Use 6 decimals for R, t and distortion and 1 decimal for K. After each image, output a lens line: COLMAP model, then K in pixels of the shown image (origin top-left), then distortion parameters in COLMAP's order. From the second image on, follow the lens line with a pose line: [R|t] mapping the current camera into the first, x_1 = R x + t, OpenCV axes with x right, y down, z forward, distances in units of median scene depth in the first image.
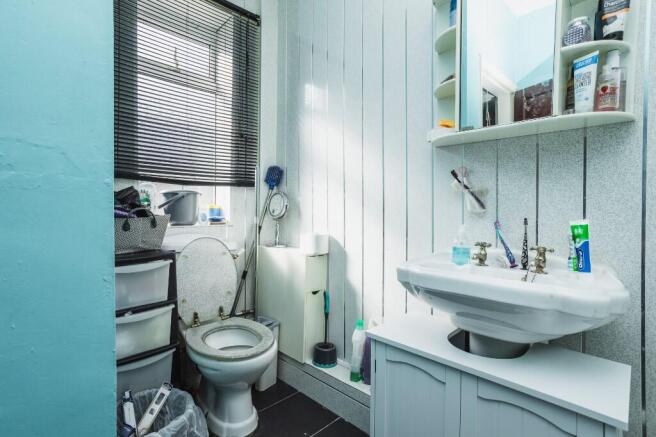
lens RADIAL K [[315.3, 0, 325.1], [0, 315.3, 217.1], [0, 0, 1]] dist [-0.059326, 0.034264]
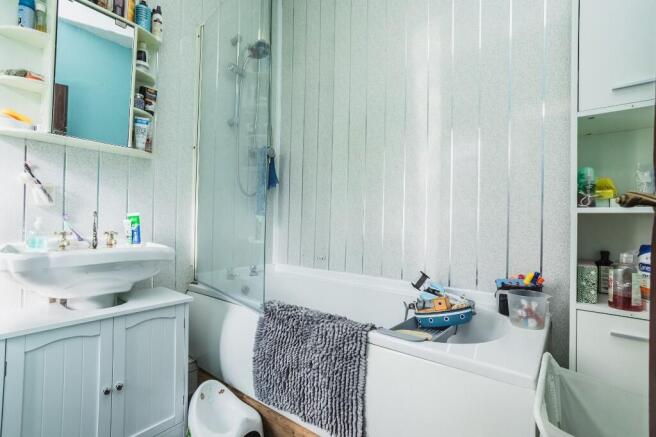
lens RADIAL K [[315.3, 0, 325.1], [0, 315.3, 217.1], [0, 0, 1]] dist [-0.059326, 0.034264]
pose [[-0.127186, 0.000779, 0.991879, -0.952100], [-0.004333, 0.999990, -0.001341, 0.030082], [-0.991869, -0.004469, -0.127182, 0.189694]]
